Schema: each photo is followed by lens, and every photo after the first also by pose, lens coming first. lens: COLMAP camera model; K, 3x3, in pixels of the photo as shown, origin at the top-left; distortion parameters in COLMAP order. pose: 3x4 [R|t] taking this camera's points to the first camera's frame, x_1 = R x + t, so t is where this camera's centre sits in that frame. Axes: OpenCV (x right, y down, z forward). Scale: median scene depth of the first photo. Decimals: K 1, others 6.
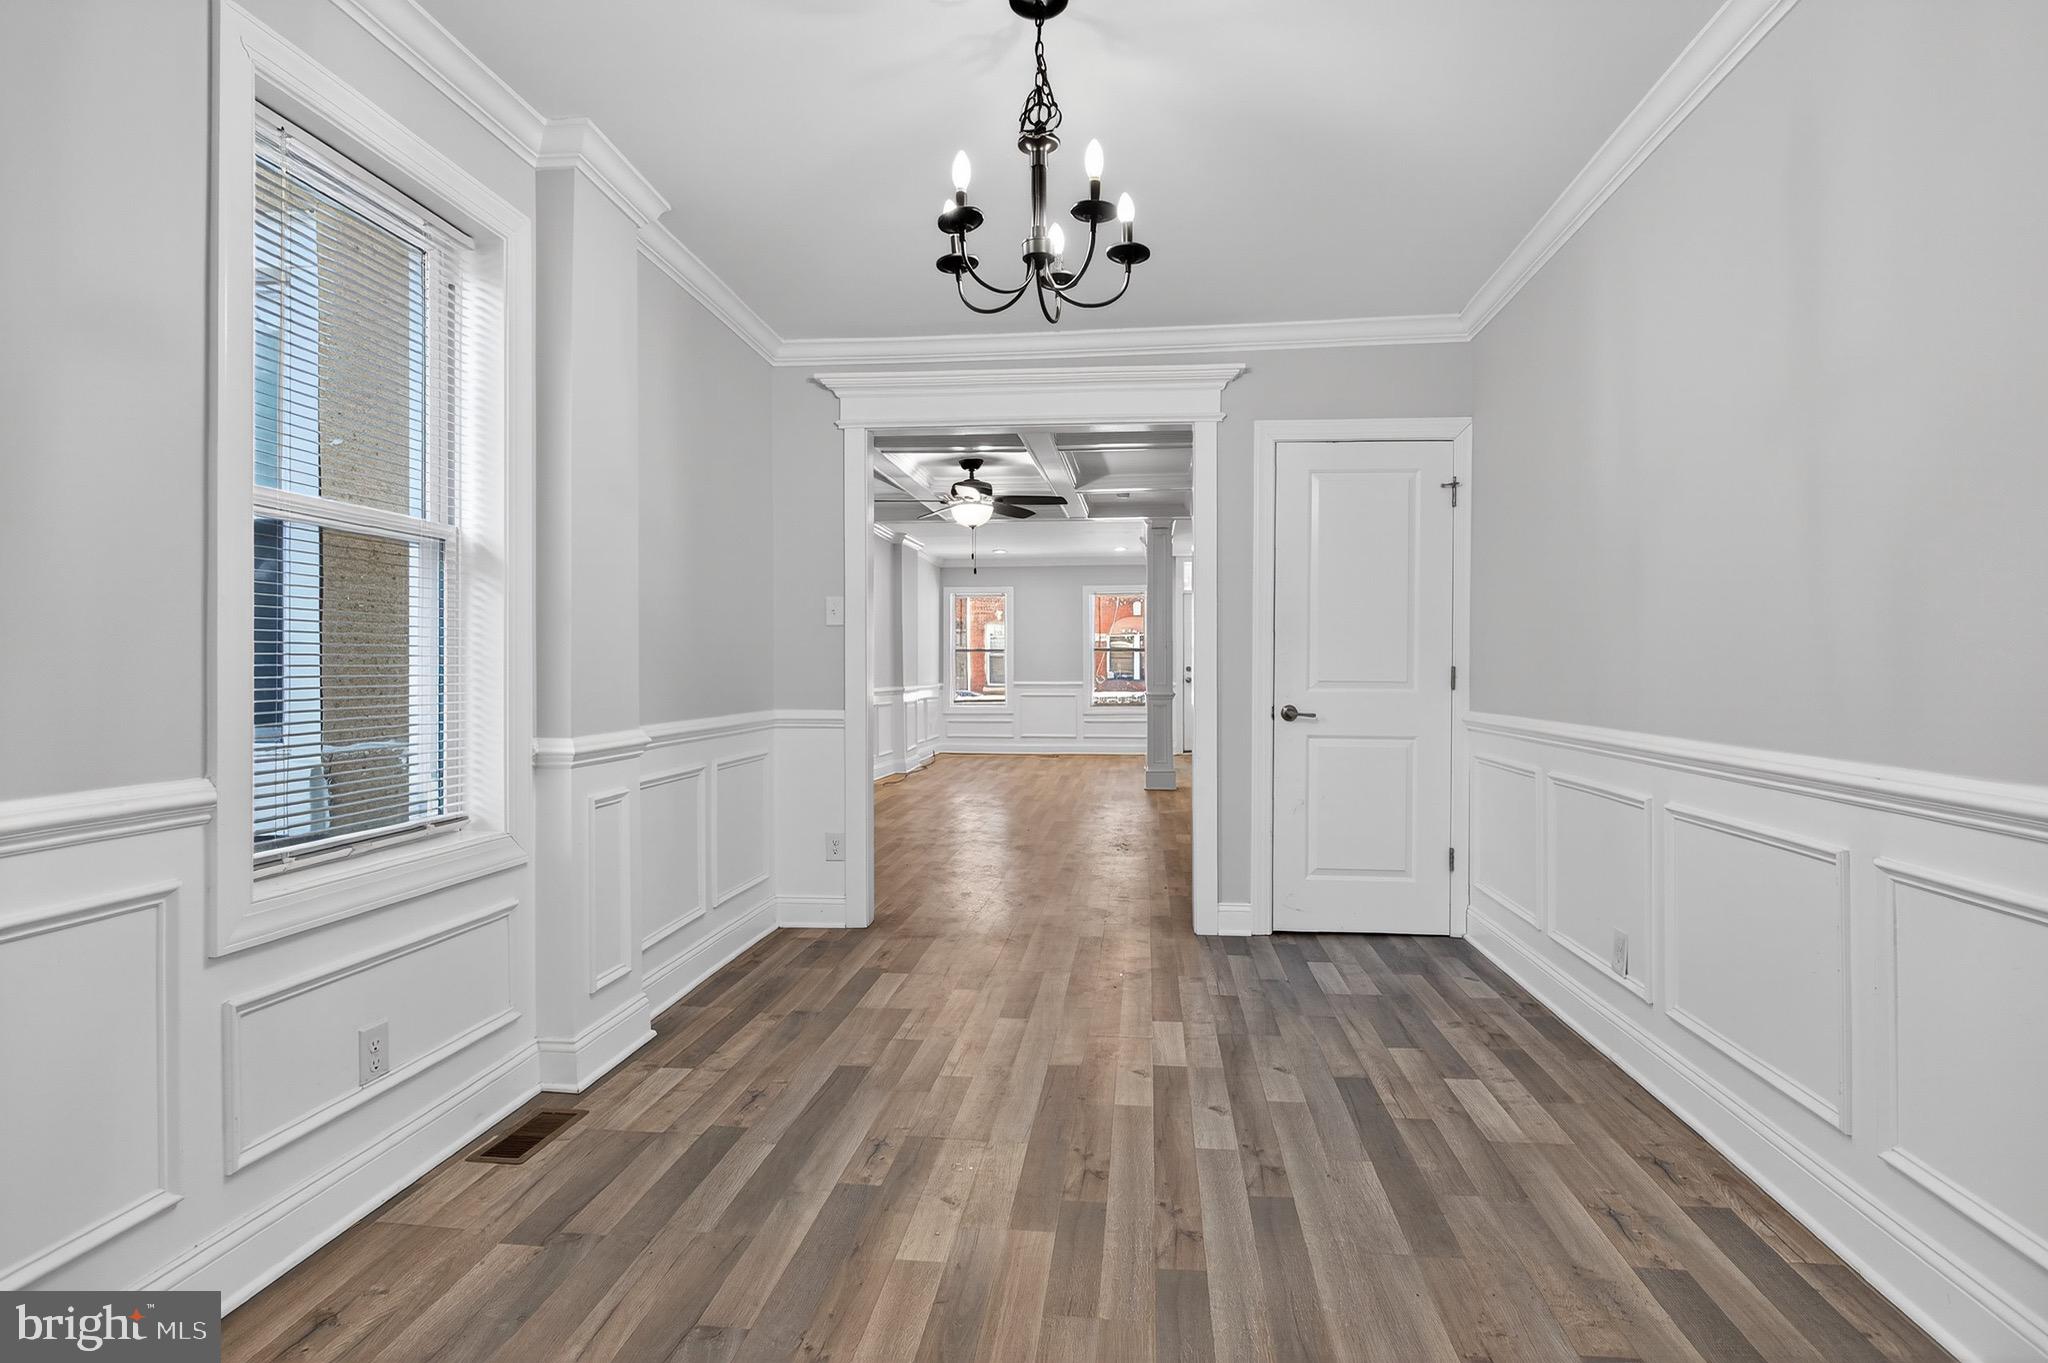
lens RADIAL K [[1014.1, 0, 1026.5], [0, 1014.1, 675.8], [0, 0, 1]] dist [-0.002655, -0.000592]
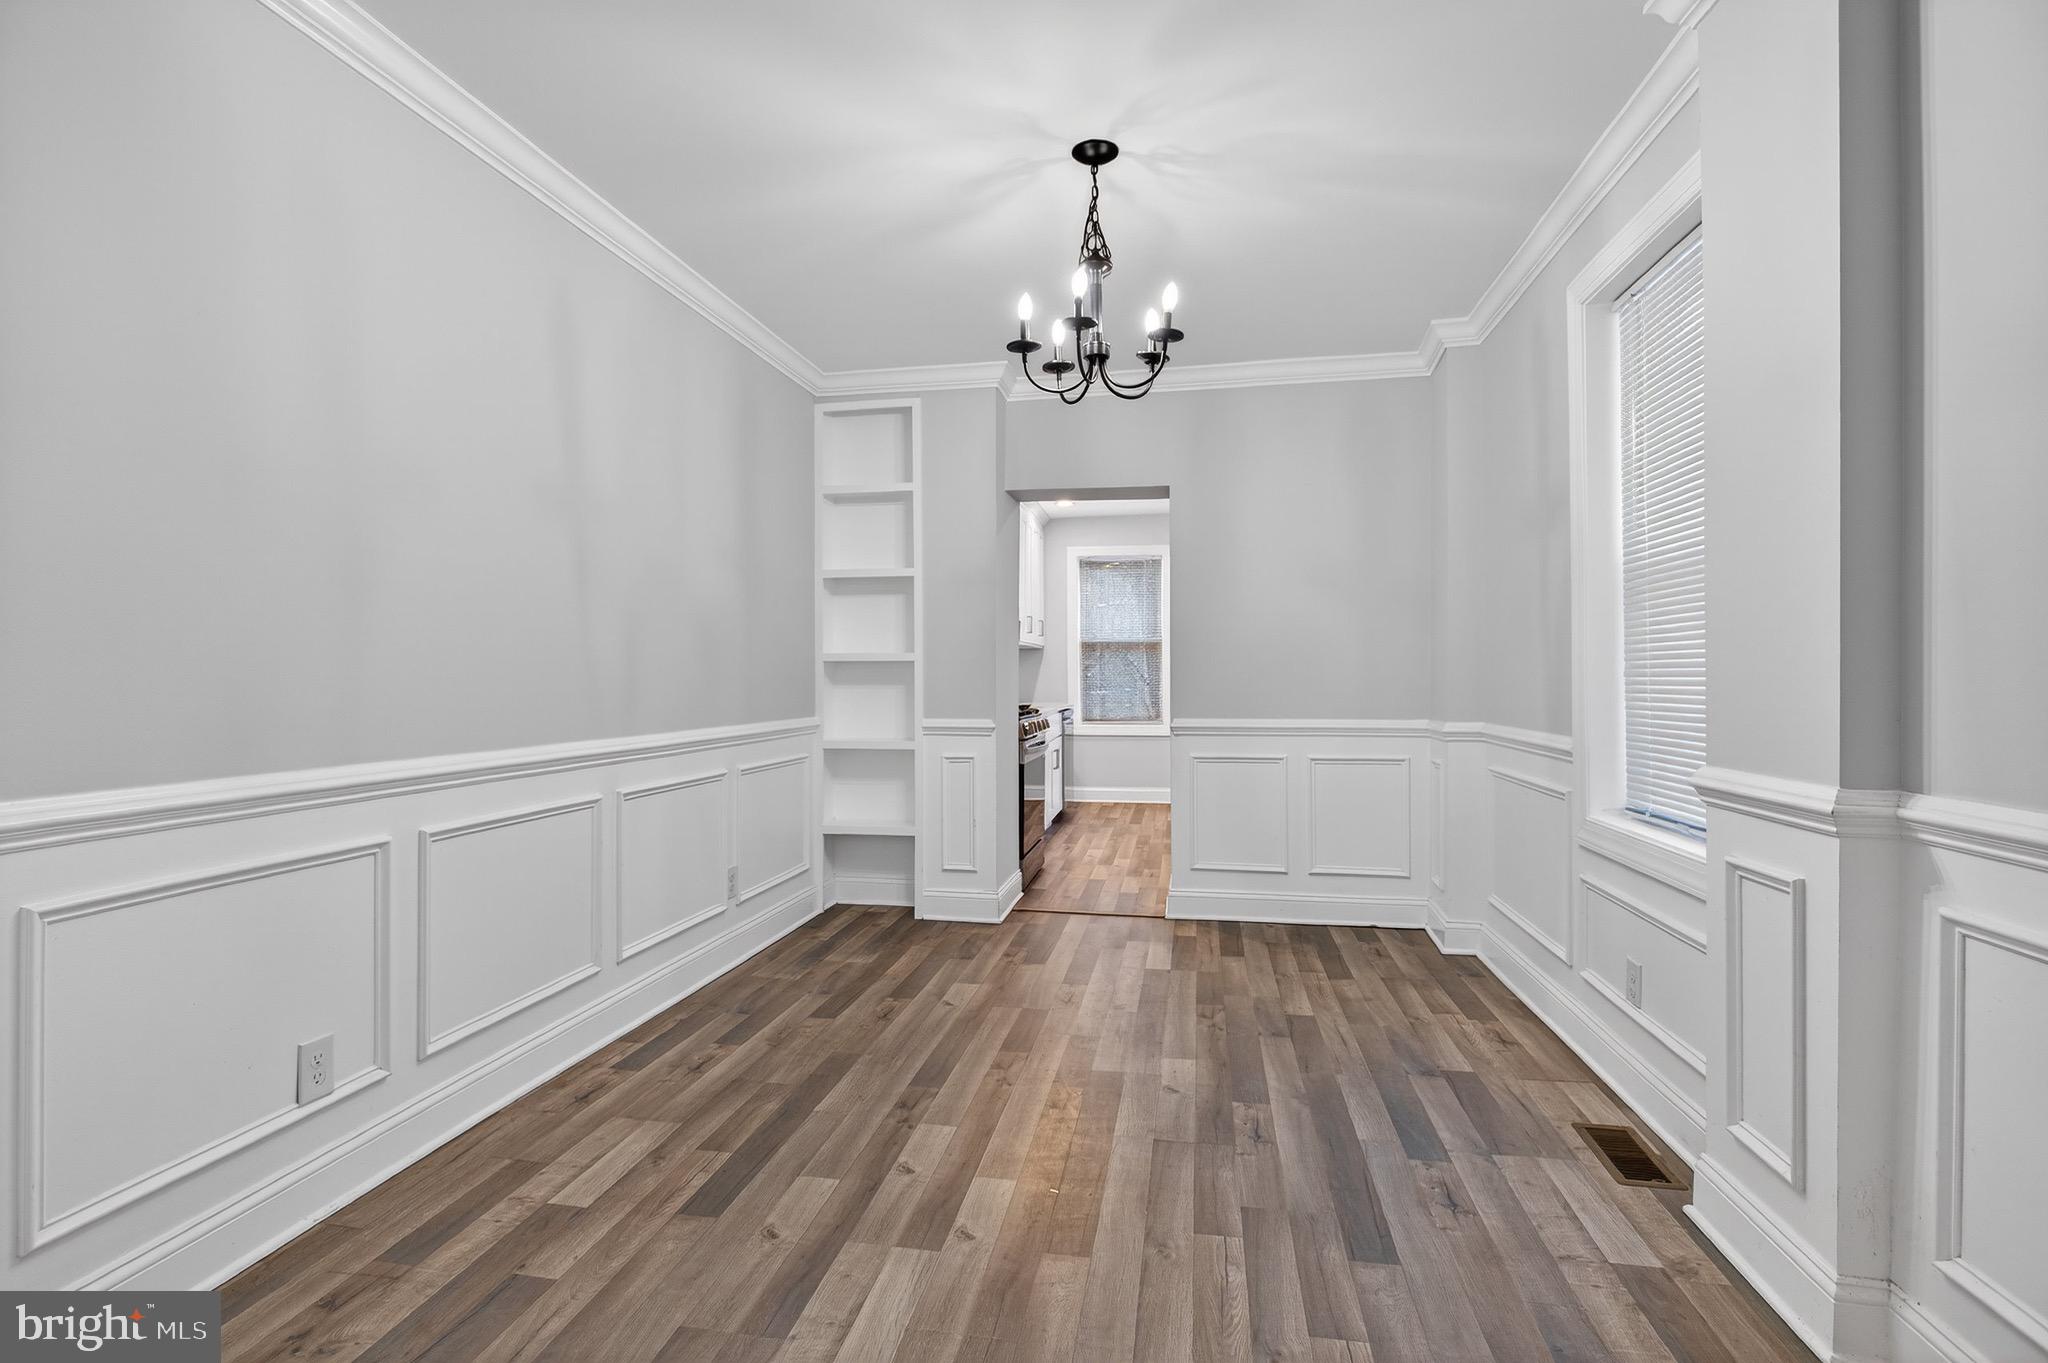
lens RADIAL K [[1014.1, 0, 1026.5], [0, 1014.1, 675.8], [0, 0, 1]] dist [-0.002655, -0.000592]
pose [[-0.998273, 0.006677, 0.058371, 0.035549], [0.007116, 0.999948, 0.007318, -0.025523], [-0.058319, 0.007721, -0.998268, 2.659081]]
